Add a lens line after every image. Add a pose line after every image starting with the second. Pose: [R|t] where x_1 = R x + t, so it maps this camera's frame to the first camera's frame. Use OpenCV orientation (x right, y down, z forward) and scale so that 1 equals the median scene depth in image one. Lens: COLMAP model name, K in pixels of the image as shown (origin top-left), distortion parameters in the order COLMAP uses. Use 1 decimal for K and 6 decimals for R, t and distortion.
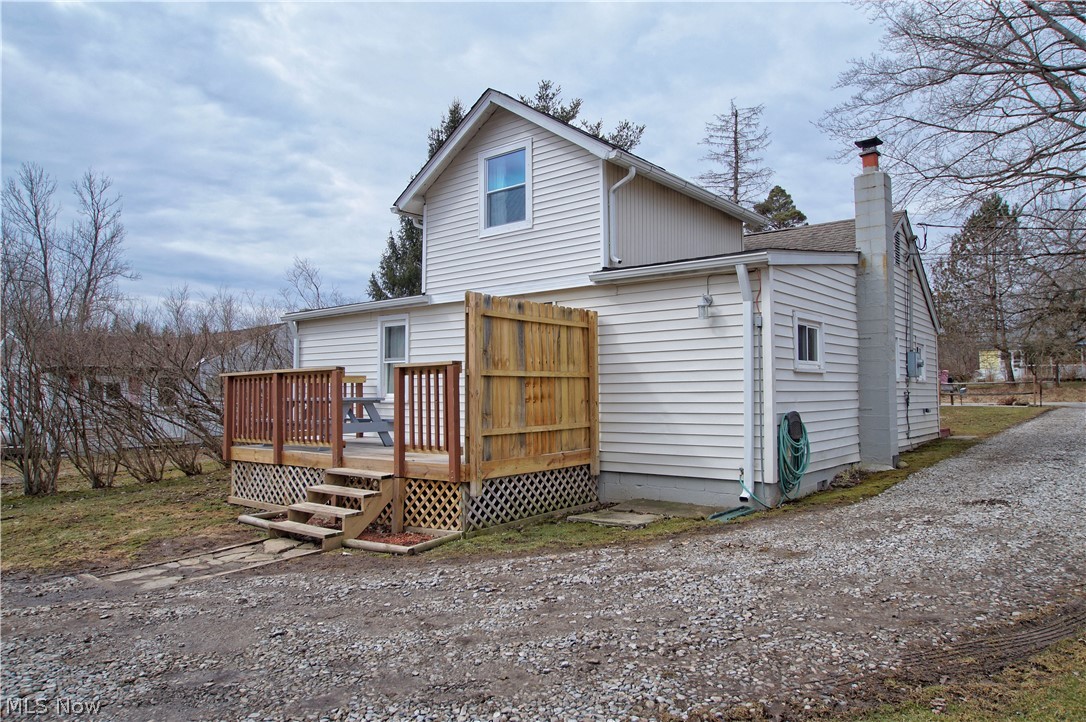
lens RADIAL K [[709.2, 0, 543.0], [0, 709.2, 361.0], [0, 0, 1]] dist [-0.057148, 0.046222]
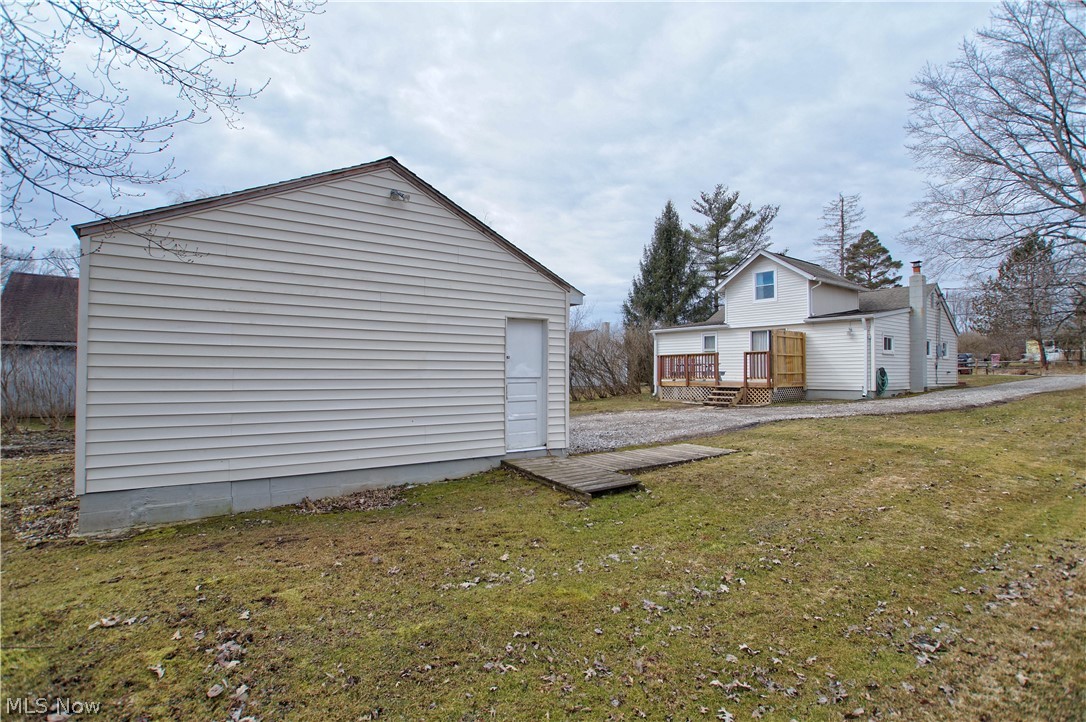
lens RADIAL K [[513.5, 0, 543.0], [0, 513.5, 361.0], [0, 0, 1]] dist [-0.058314, 0.019387]
pose [[0.970198, 0.002230, -0.242304, -0.430886], [0.004133, 0.999660, 0.025751, -0.012717], [0.242279, -0.025985, 0.969859, -1.159984]]
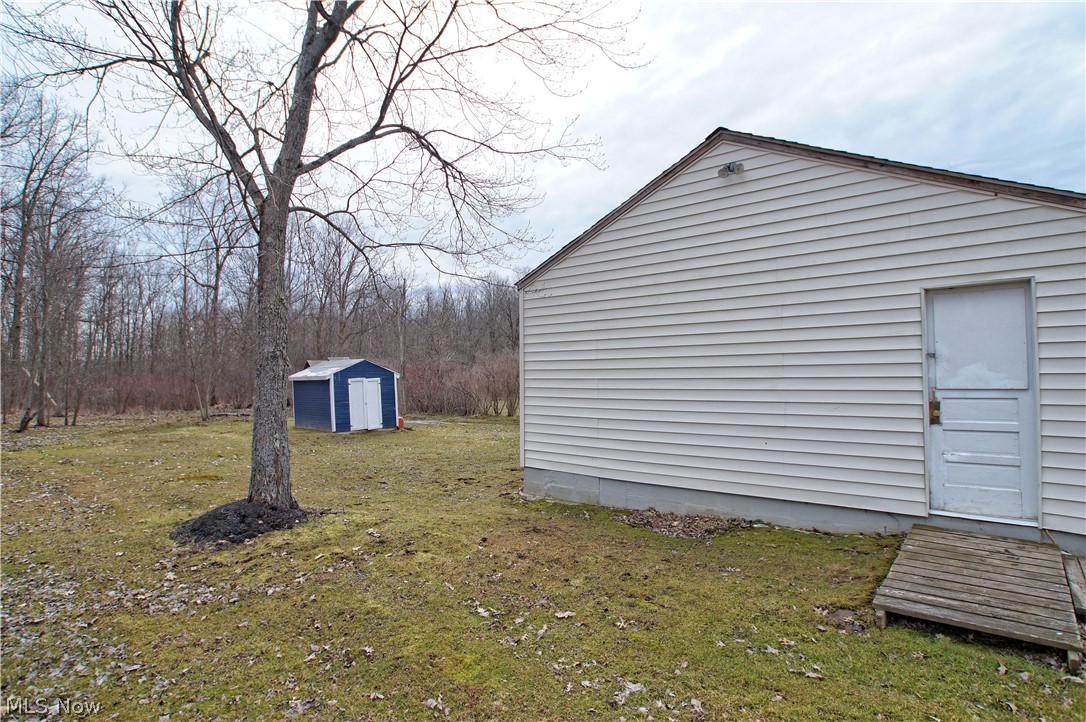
lens RADIAL K [[547.4, 0, 543.0], [0, 547.4, 361.0], [0, 0, 1]] dist [-0.071105, 0.024492]
pose [[0.027446, -0.025309, -0.999303, -0.195365], [0.057734, 0.998051, -0.023691, -0.001942], [0.997955, -0.057044, 0.028854, -0.777170]]
